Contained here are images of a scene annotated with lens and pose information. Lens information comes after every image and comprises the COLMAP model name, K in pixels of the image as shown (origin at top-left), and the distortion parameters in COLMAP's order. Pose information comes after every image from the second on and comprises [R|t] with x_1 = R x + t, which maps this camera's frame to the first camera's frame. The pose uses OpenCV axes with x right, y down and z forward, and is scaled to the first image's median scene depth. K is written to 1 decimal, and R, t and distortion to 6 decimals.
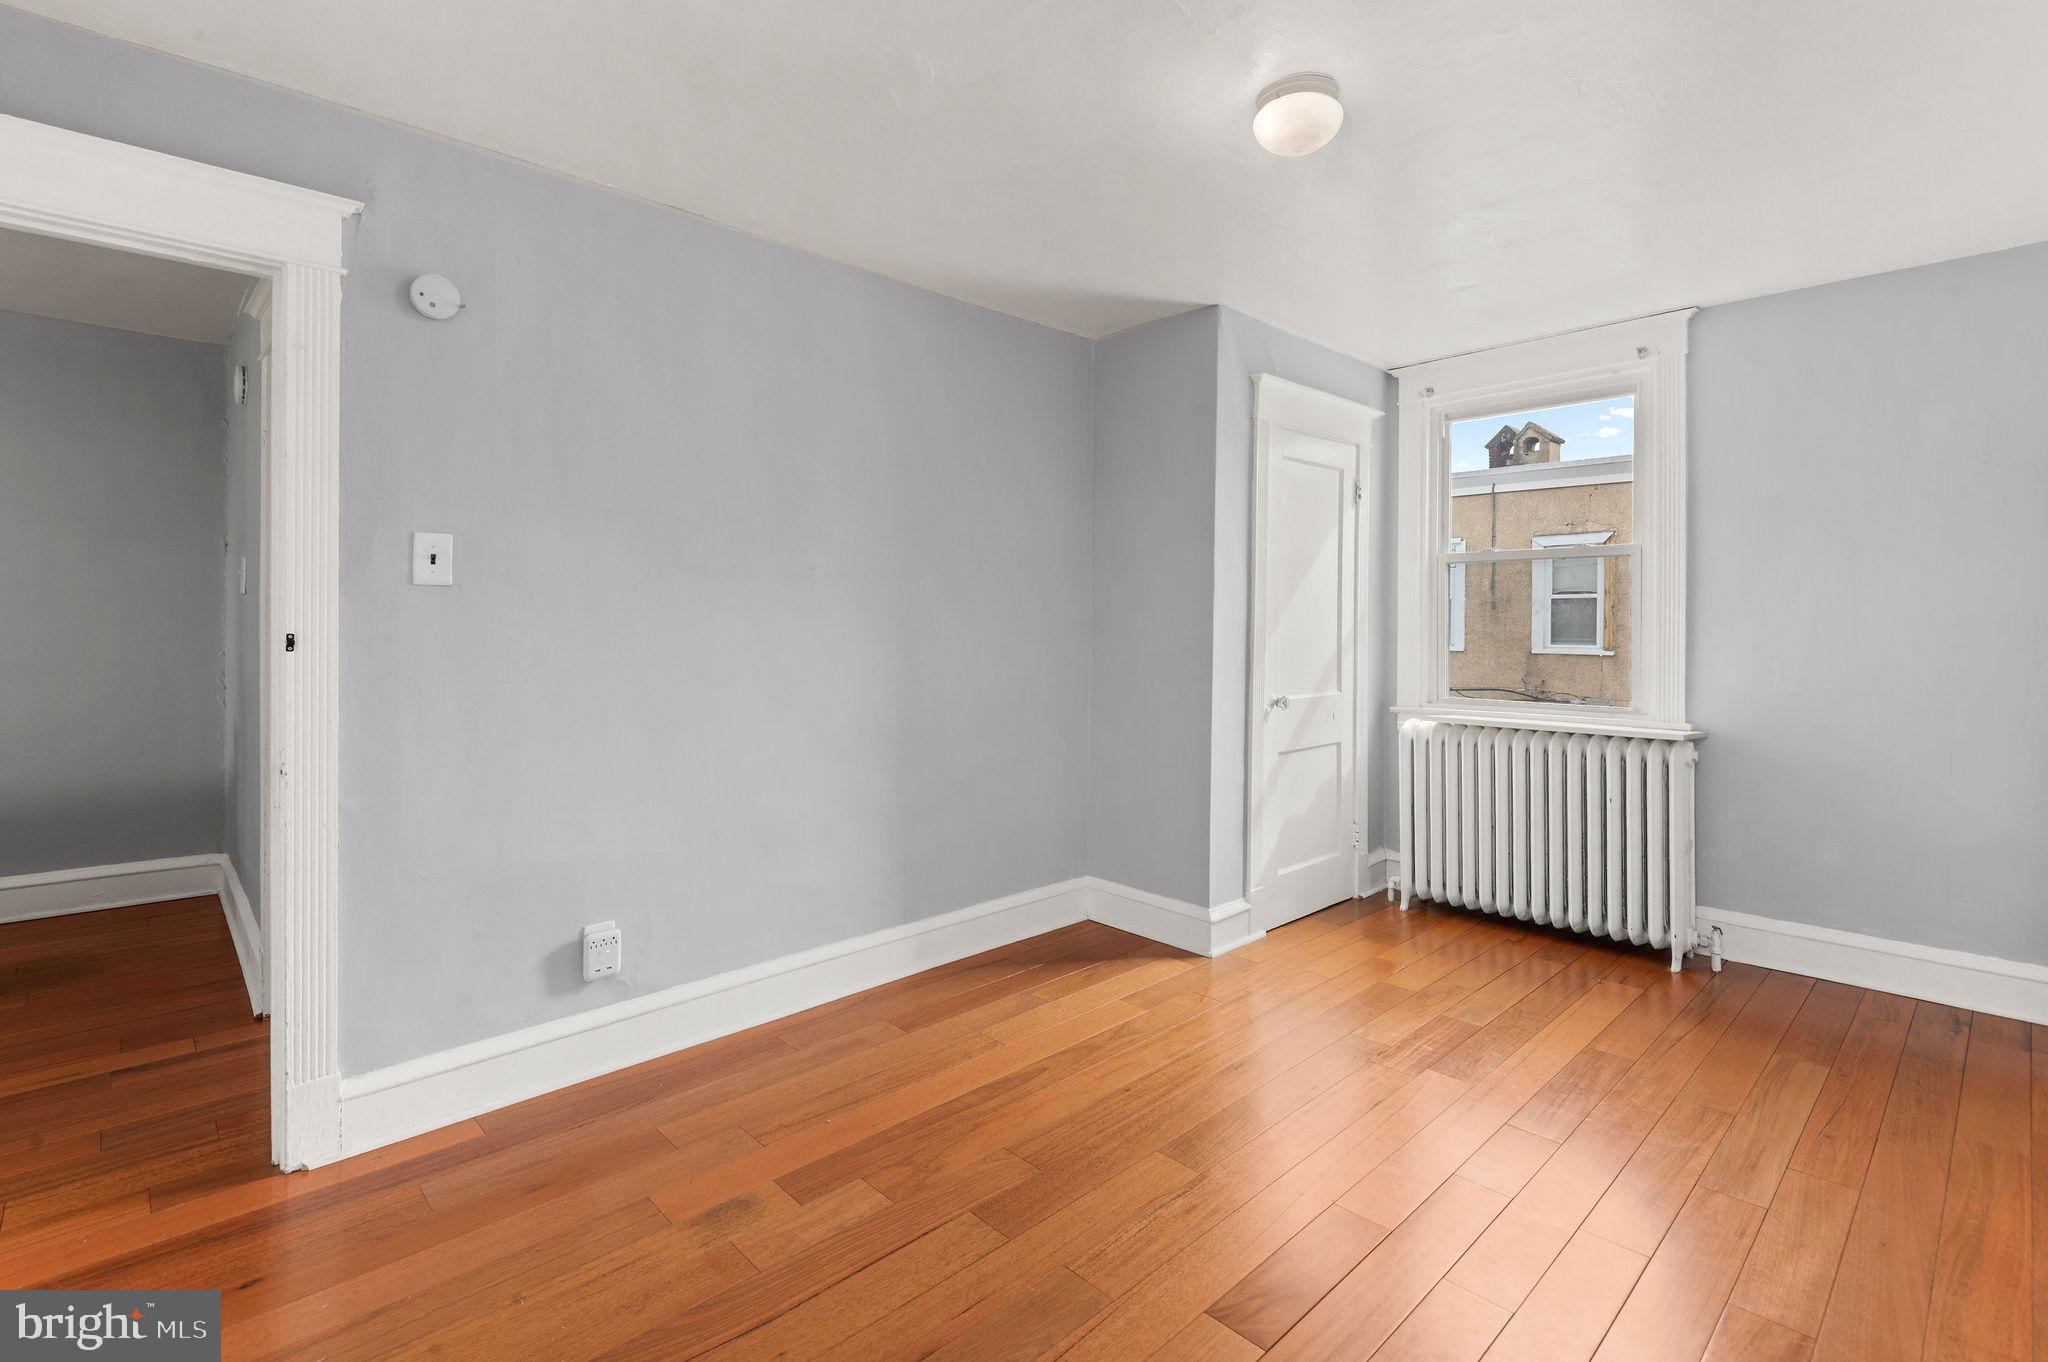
lens RADIAL K [[969.9, 0, 1055.0], [0, 969.9, 625.2], [0, 0, 1]] dist [-0.002982, -0.000541]
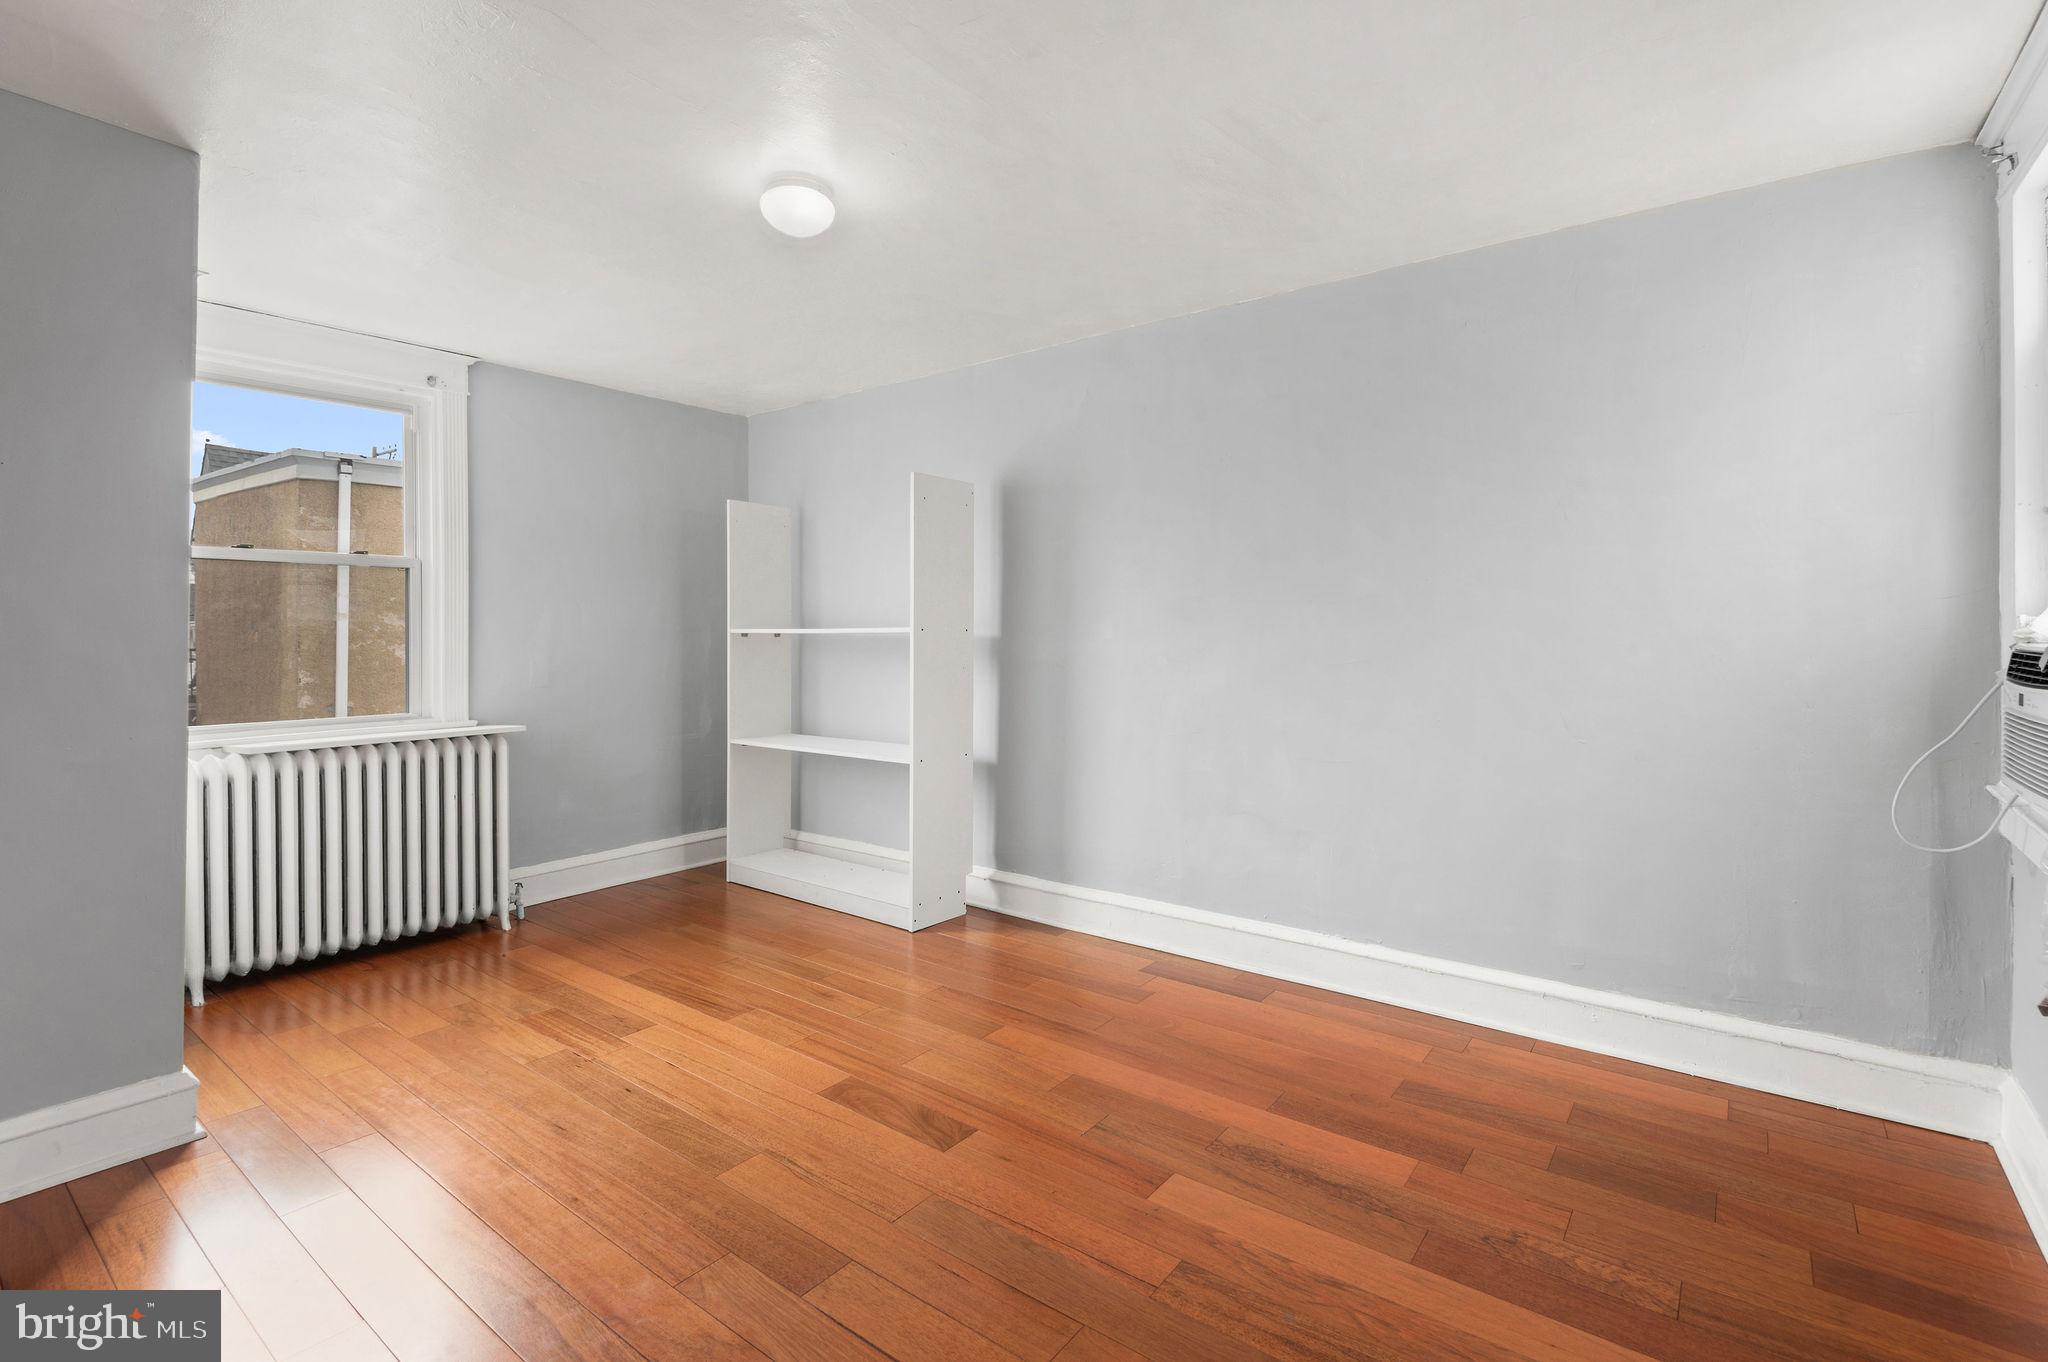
lens RADIAL K [[931.4, 0, 1031.1], [0, 931.4, 645.6], [0, 0, 1]] dist [0.001926, -0.001048]
pose [[-0.147913, -0.020980, 0.988778, -0.561431], [0.000591, 0.999773, 0.021302, -0.010469], [-0.989000, 0.003735, -0.147867, 0.533146]]
